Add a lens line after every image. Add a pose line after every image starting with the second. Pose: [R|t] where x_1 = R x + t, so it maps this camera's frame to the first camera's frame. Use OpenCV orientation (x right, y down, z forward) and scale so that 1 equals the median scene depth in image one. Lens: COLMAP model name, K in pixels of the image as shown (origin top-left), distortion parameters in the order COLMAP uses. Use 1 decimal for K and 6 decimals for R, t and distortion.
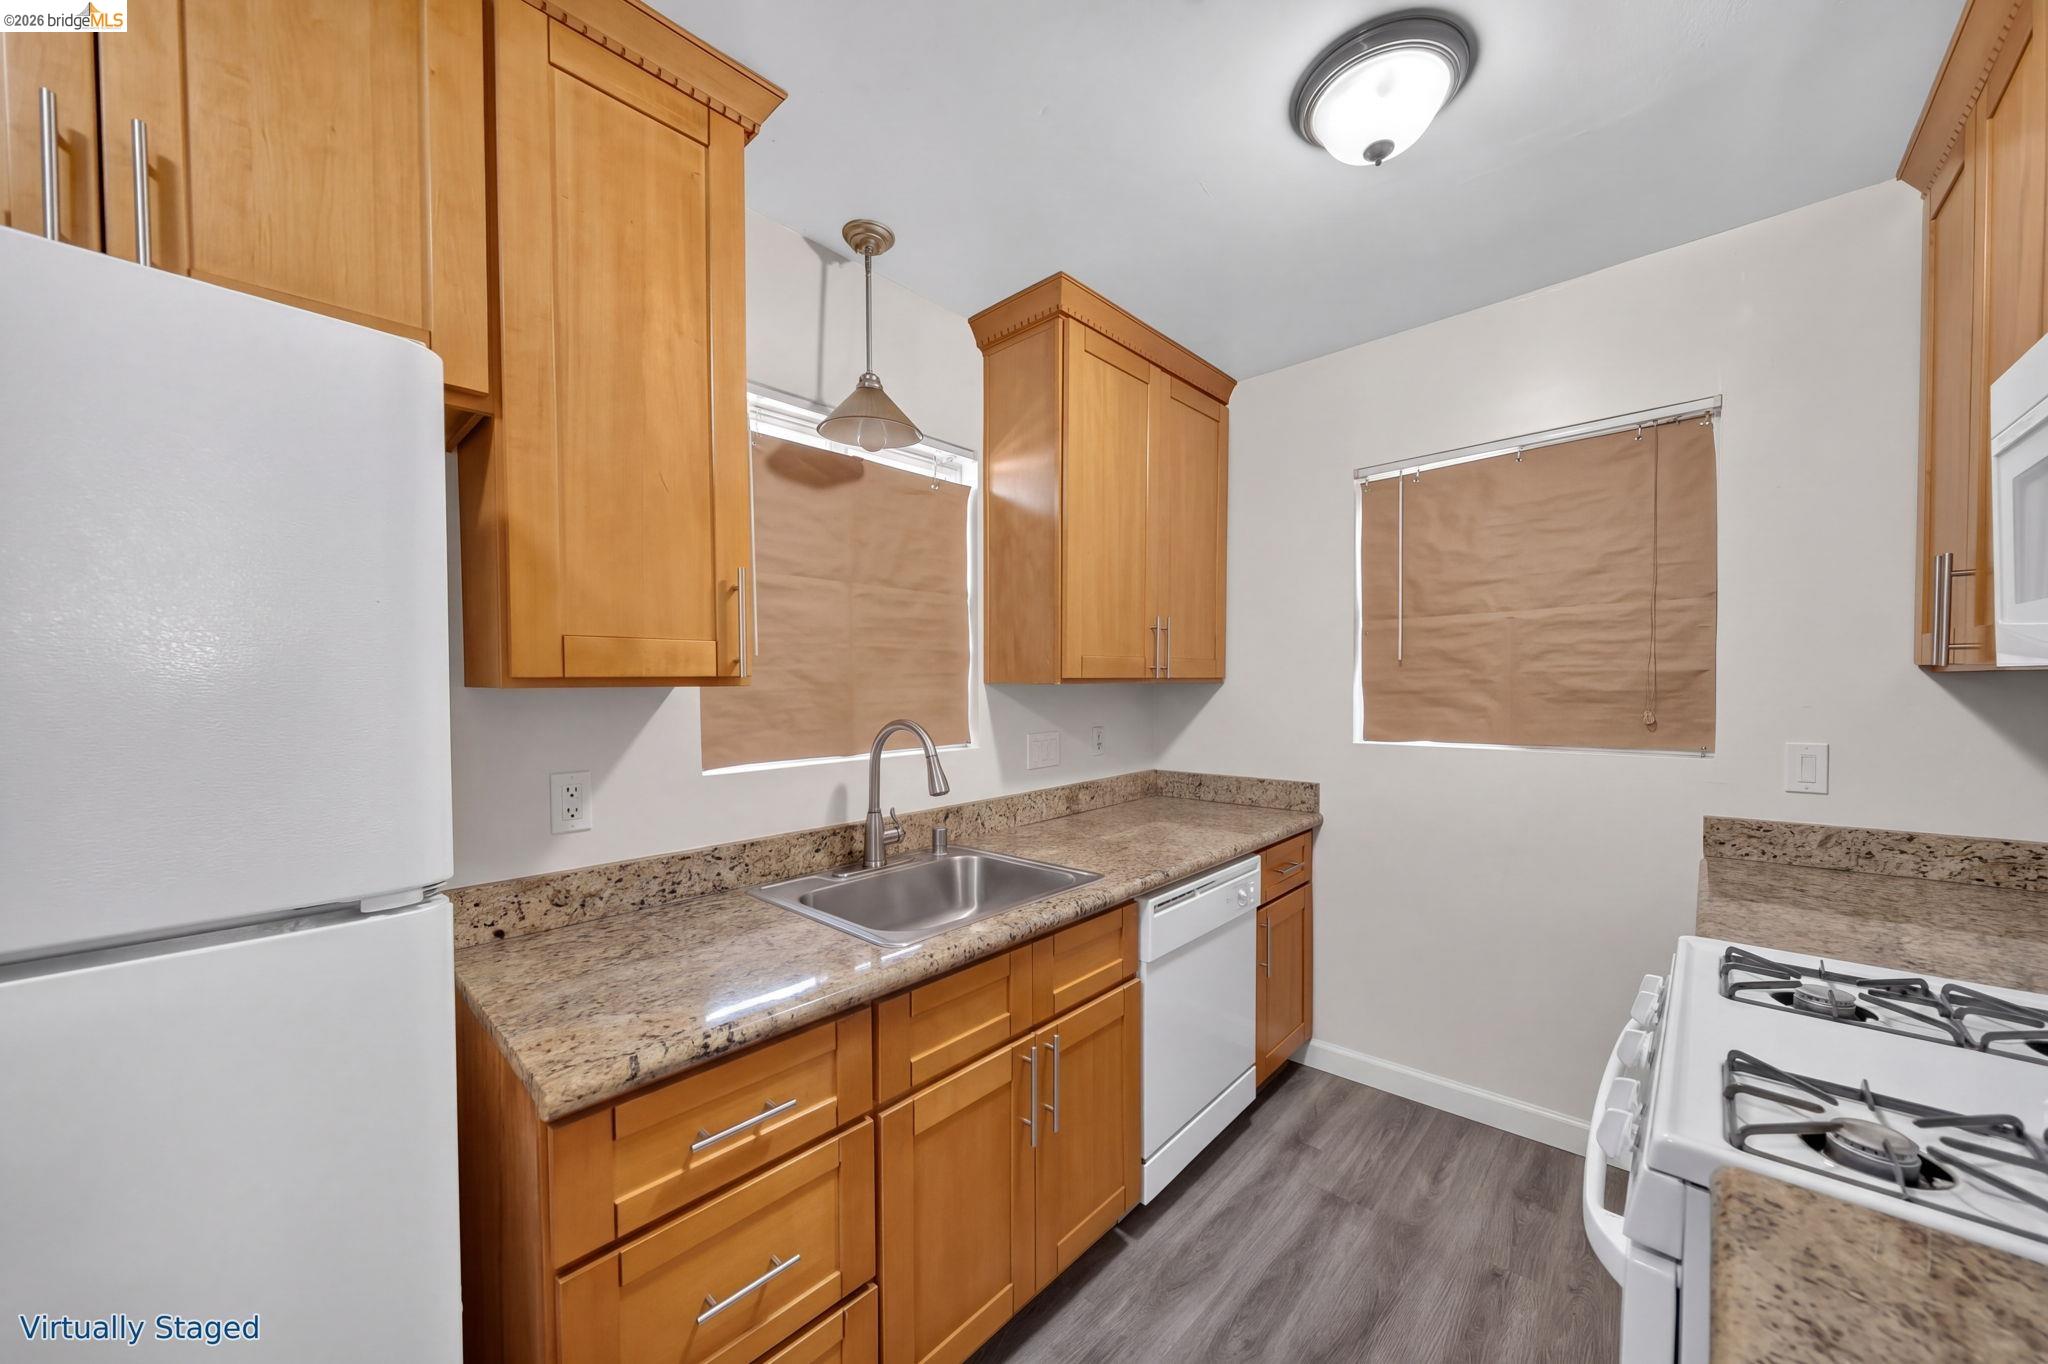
lens RADIAL K [[718.2, 0, 1025.0], [0, 718.2, 703.0], [0, 0, 1]] dist [0.000788, -0.000293]
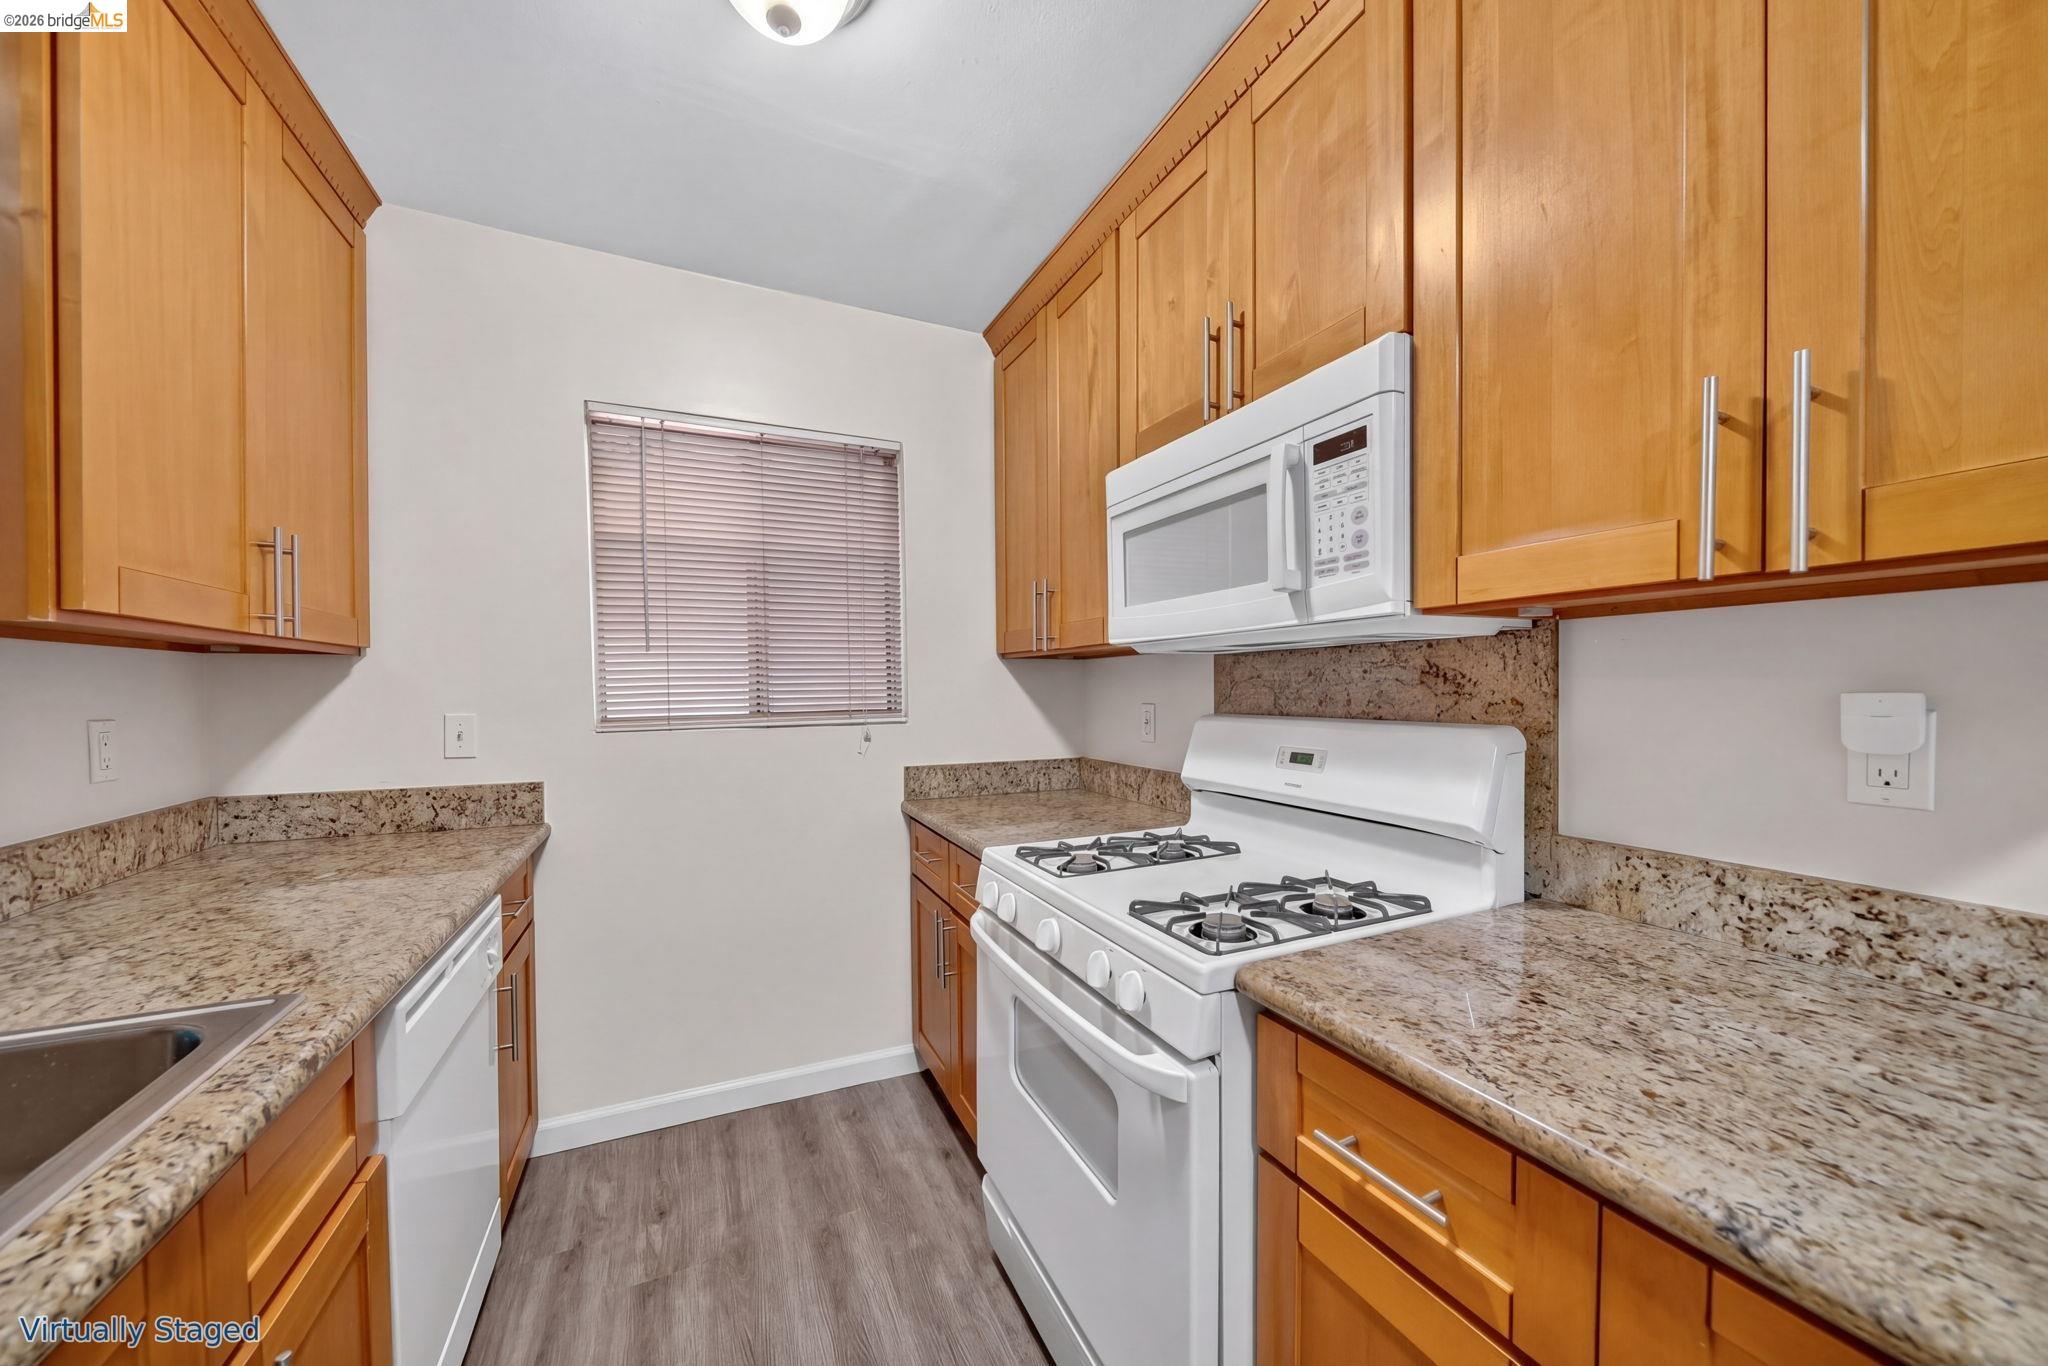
lens RADIAL K [[718.2, 0, 1025.0], [0, 718.2, 704.0], [0, 0, 1]] dist [0.000788, -0.000293]
pose [[0.362992, -0.017110, 0.931635, -0.157960], [0.027656, 0.999589, 0.007583, 0.038386], [-0.931382, 0.023013, 0.363316, 0.296200]]
